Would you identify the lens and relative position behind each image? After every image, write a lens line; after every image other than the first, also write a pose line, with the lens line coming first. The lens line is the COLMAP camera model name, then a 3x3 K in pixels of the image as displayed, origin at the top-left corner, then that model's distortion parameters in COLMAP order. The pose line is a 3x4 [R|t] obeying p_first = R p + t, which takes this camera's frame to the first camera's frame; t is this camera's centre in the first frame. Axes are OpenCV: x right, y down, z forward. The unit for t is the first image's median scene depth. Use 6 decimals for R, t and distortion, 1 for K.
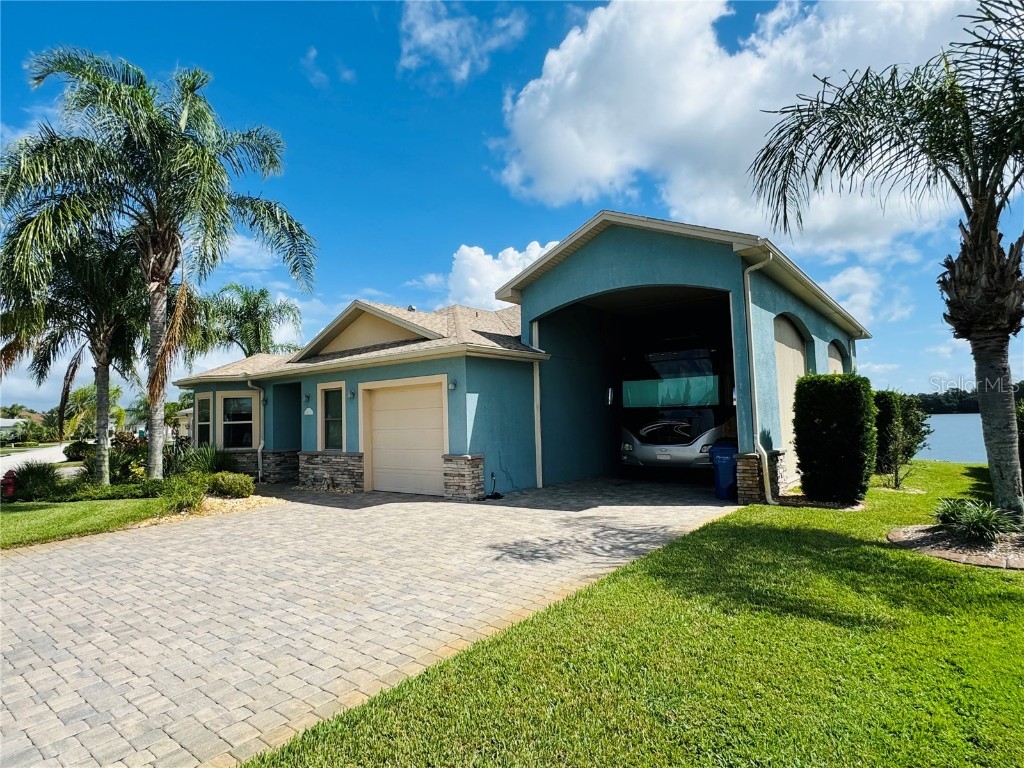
lens RADIAL K [[542.6, 0, 514.8], [0, 542.6, 380.3], [0, 0, 1]] dist [0.004652, 0.000364]
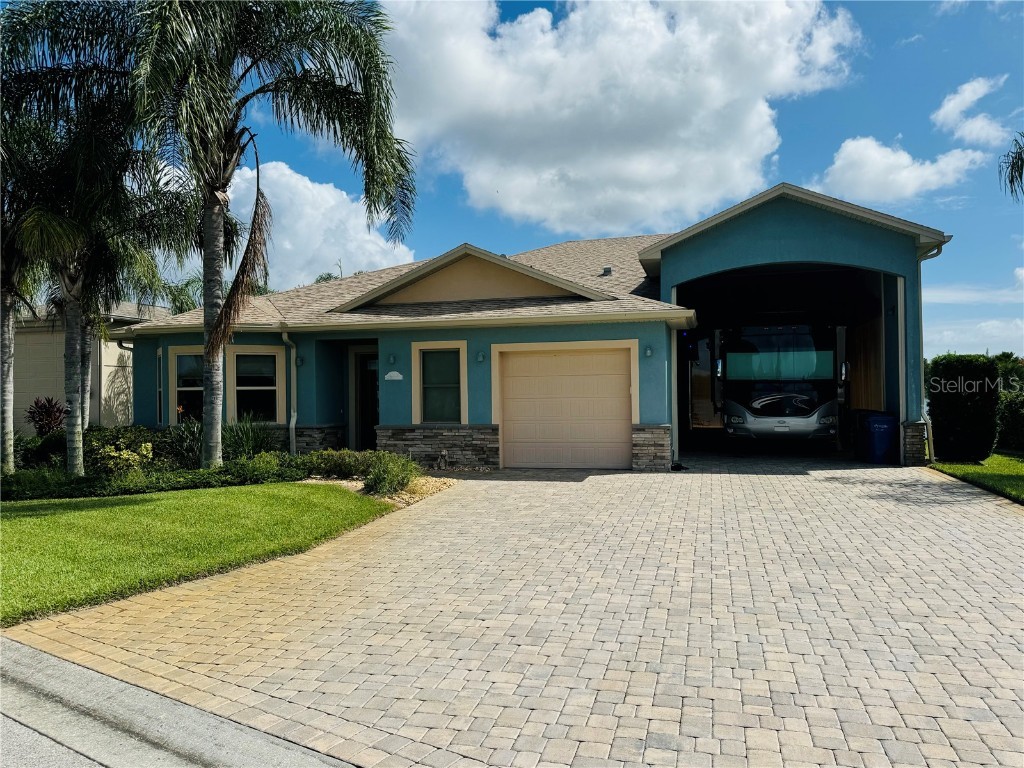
lens RADIAL K [[750.9, 0, 510.5], [0, 750.9, 387.4], [0, 0, 1]] dist [0.028774, -0.000905]
pose [[0.926341, 0.020735, 0.376116, -0.692332], [-0.040399, 0.998194, 0.044470, 0.019467], [-0.374514, -0.056389, 0.925505, -0.110077]]
